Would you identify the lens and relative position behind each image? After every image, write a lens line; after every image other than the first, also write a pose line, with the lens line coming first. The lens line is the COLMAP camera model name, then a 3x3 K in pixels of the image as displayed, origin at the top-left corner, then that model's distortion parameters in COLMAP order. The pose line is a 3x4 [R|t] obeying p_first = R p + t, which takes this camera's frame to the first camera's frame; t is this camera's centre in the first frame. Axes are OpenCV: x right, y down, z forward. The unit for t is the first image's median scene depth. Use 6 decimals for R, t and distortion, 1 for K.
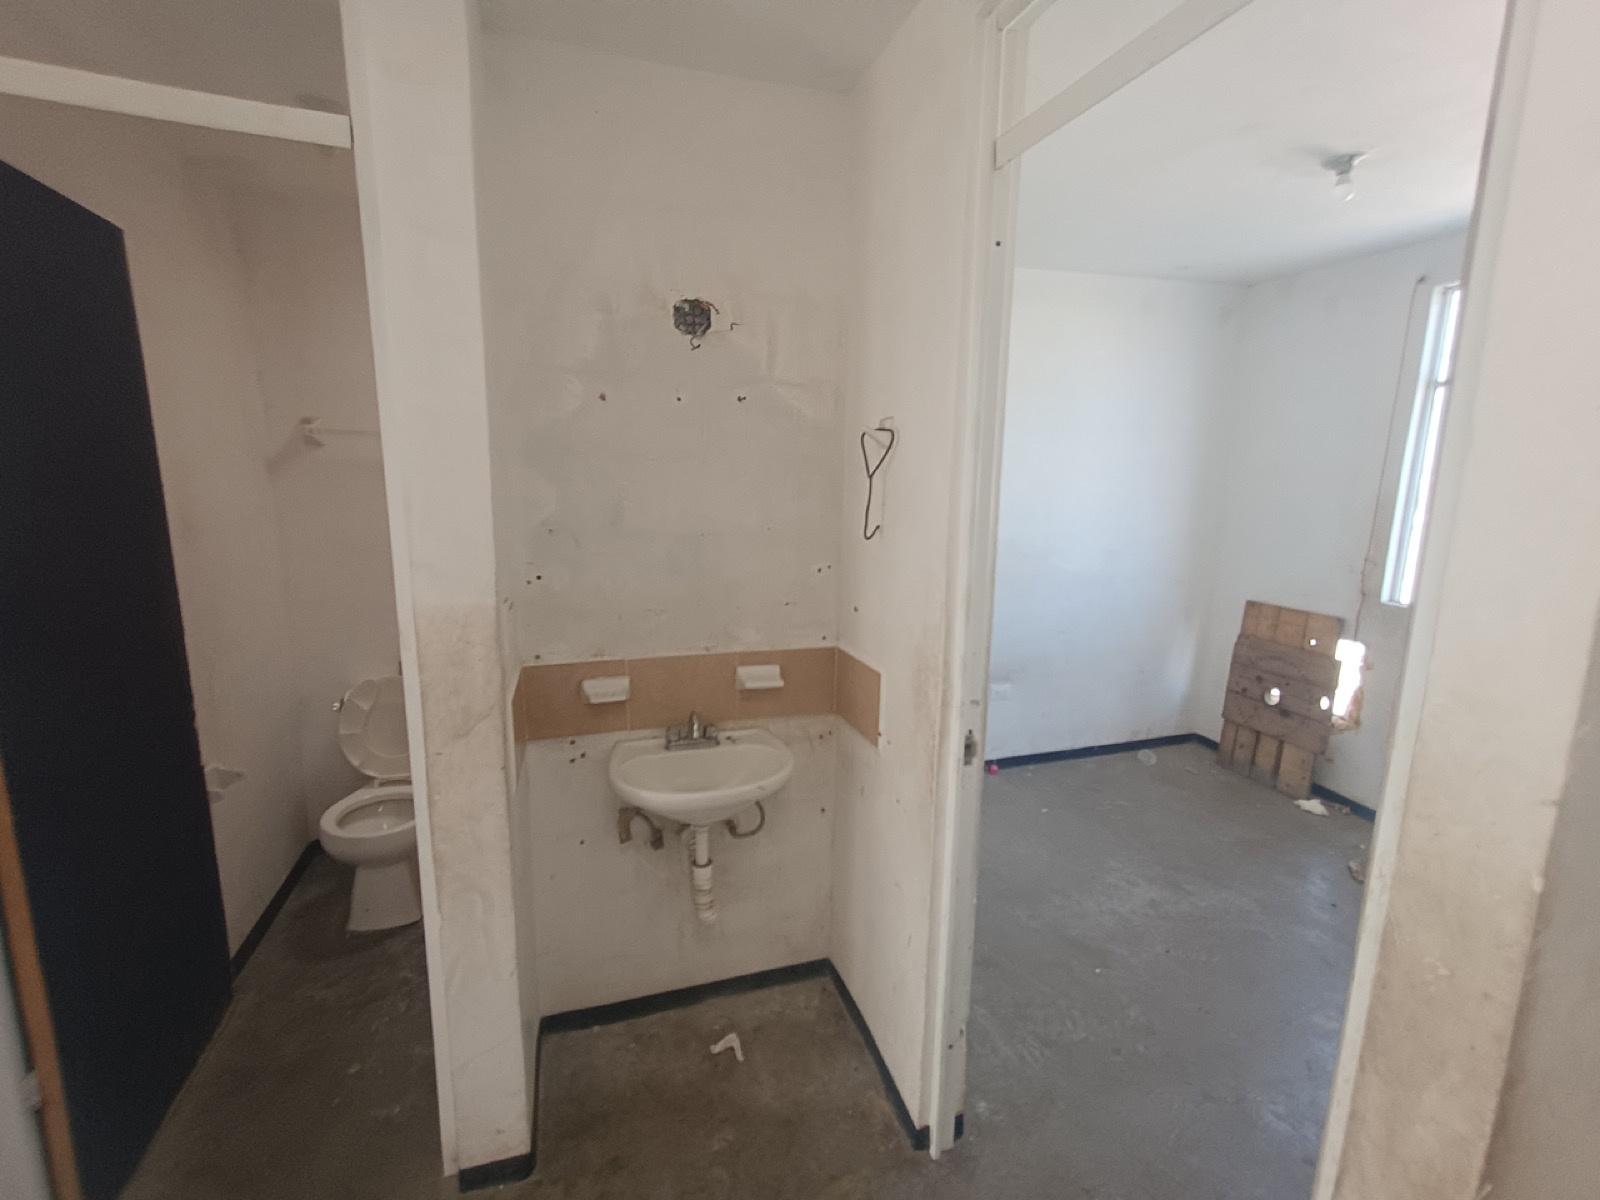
lens RADIAL K [[724.9, 0, 786.3], [0, 724.9, 599.7], [0, 0, 1]] dist [-0.000024, 0.000325]
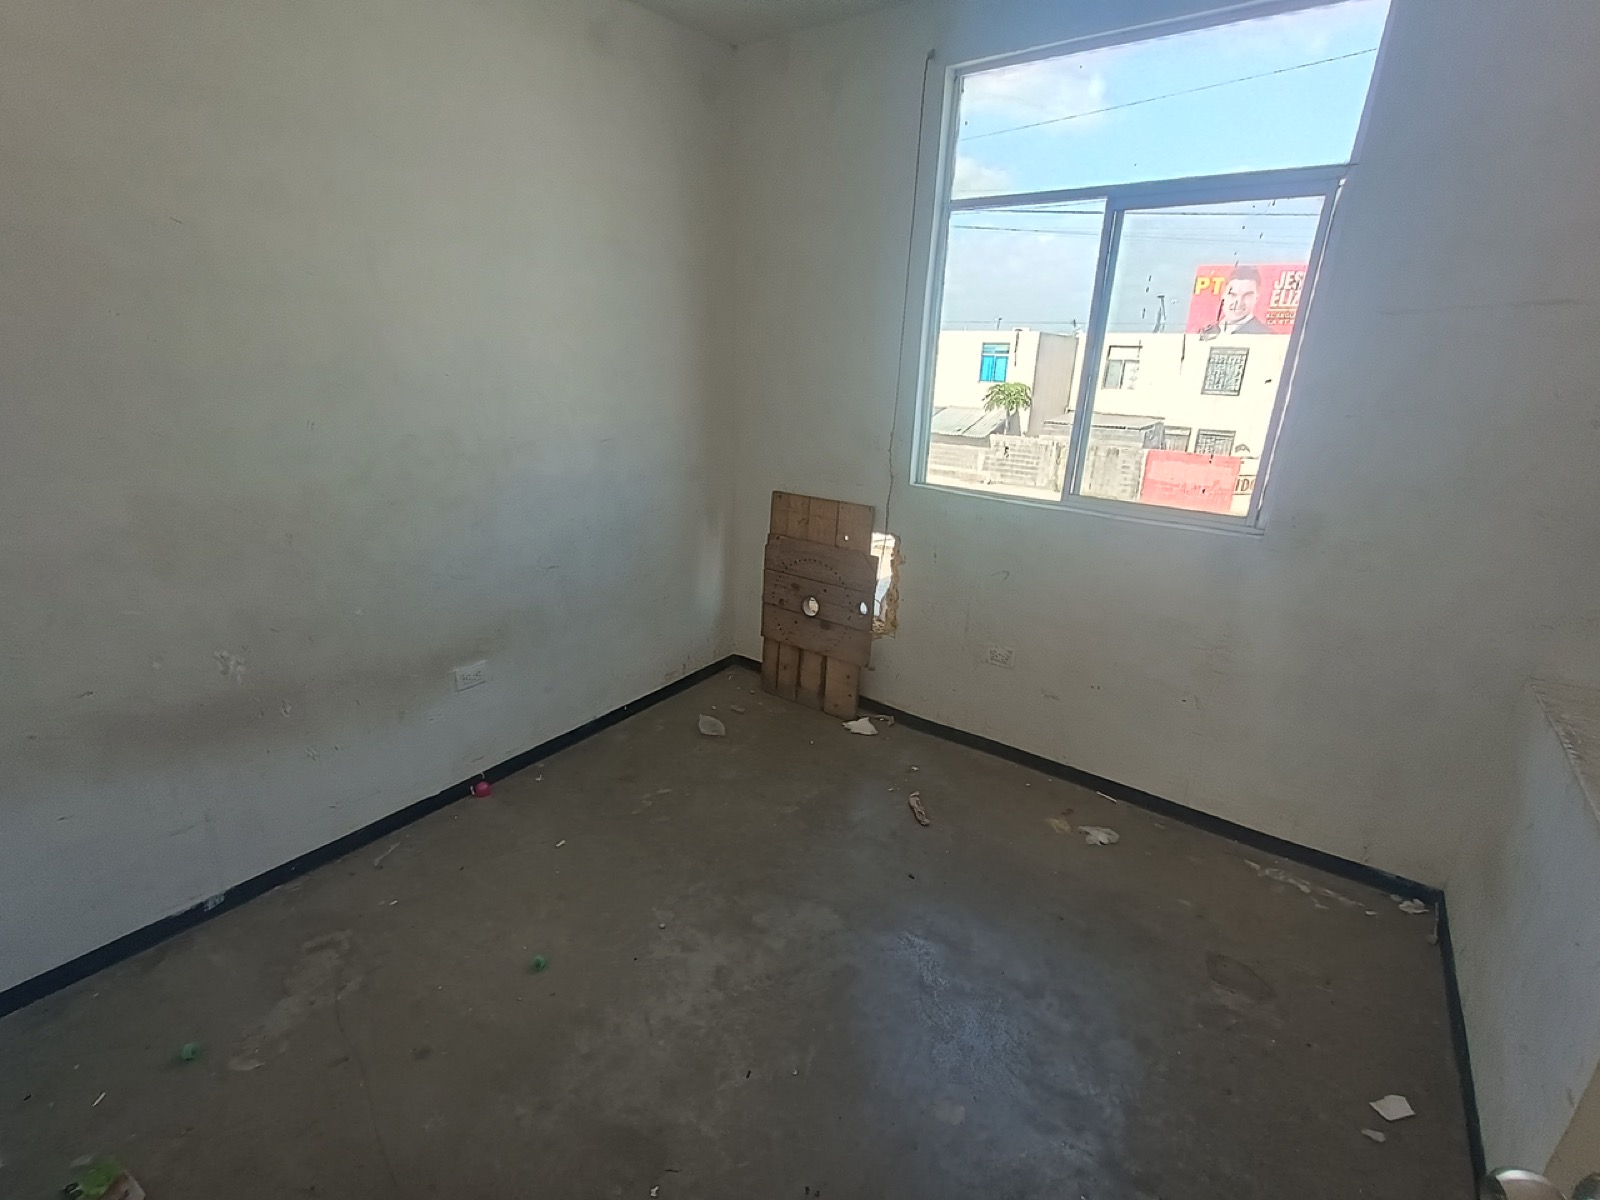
lens RADIAL K [[724.9, 0, 794.9], [0, 724.9, 609.7], [0, 0, 1]] dist [-0.000024, 0.000325]
pose [[0.805266, -0.197721, 0.558975, 0.192115], [0.091489, 0.972905, 0.212336, -0.041892], [-0.585813, -0.119847, 0.801536, 0.347987]]
